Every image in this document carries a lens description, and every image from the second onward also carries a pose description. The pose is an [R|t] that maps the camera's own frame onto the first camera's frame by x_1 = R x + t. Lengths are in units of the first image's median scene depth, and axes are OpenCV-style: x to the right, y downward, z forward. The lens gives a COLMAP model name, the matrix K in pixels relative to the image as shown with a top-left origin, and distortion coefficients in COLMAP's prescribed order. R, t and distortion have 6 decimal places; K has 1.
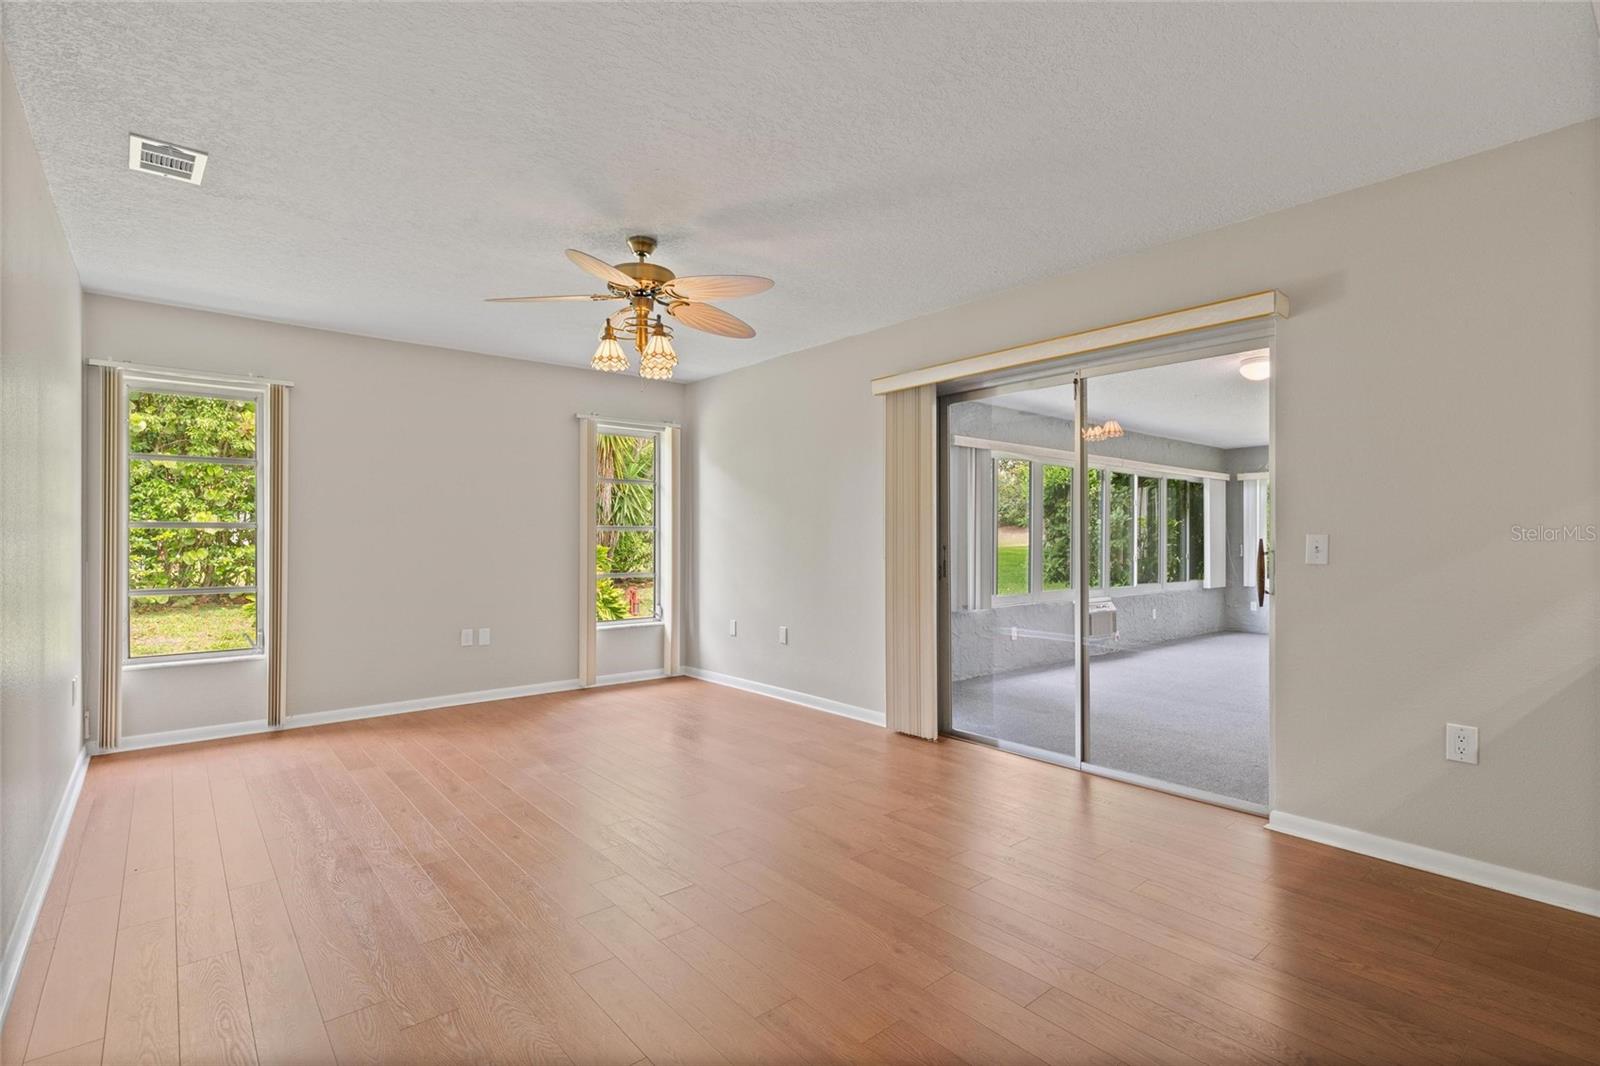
lens RADIAL K [[748.3, 0, 783.1], [0, 748.3, 526.8], [0, 0, 1]] dist [-0.002675, -0.000626]
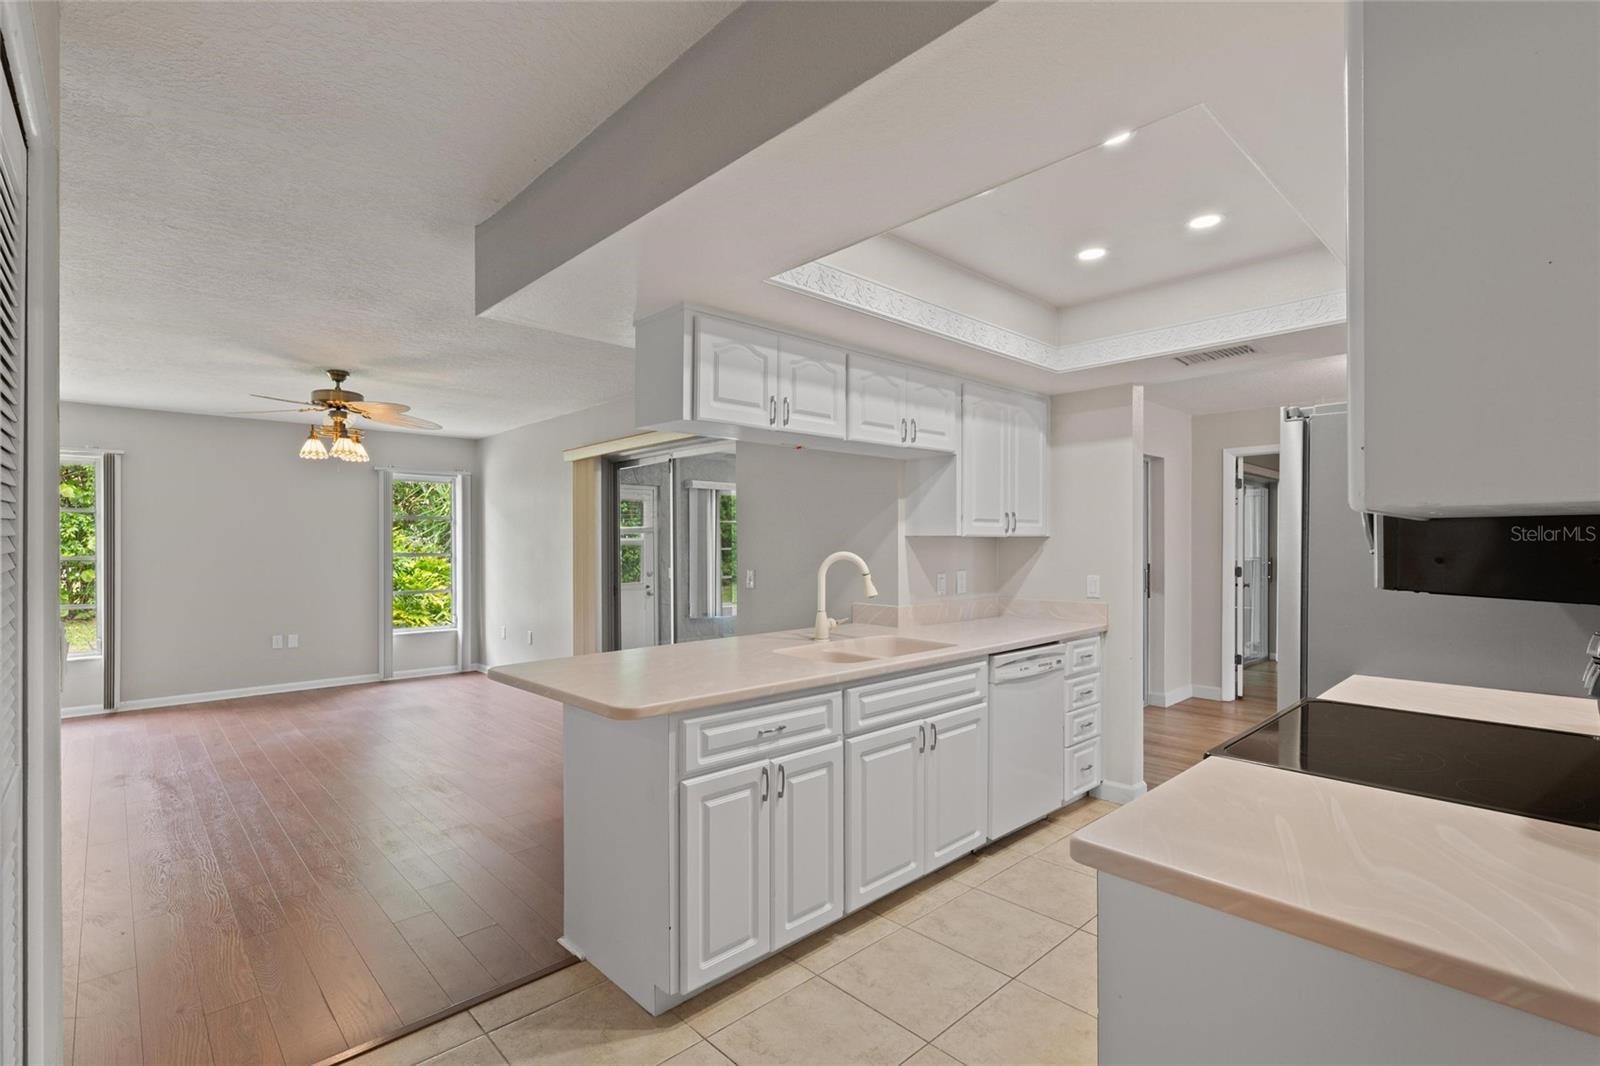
lens RADIAL K [[748.3, 0, 806.7], [0, 748.3, 538.5], [0, 0, 1]] dist [-0.002675, -0.000626]
pose [[0.998462, -0.003289, 0.055348, 0.359025], [0.002785, 0.999954, 0.009168, -0.034935], [-0.055375, -0.009000, 0.998425, -0.291828]]
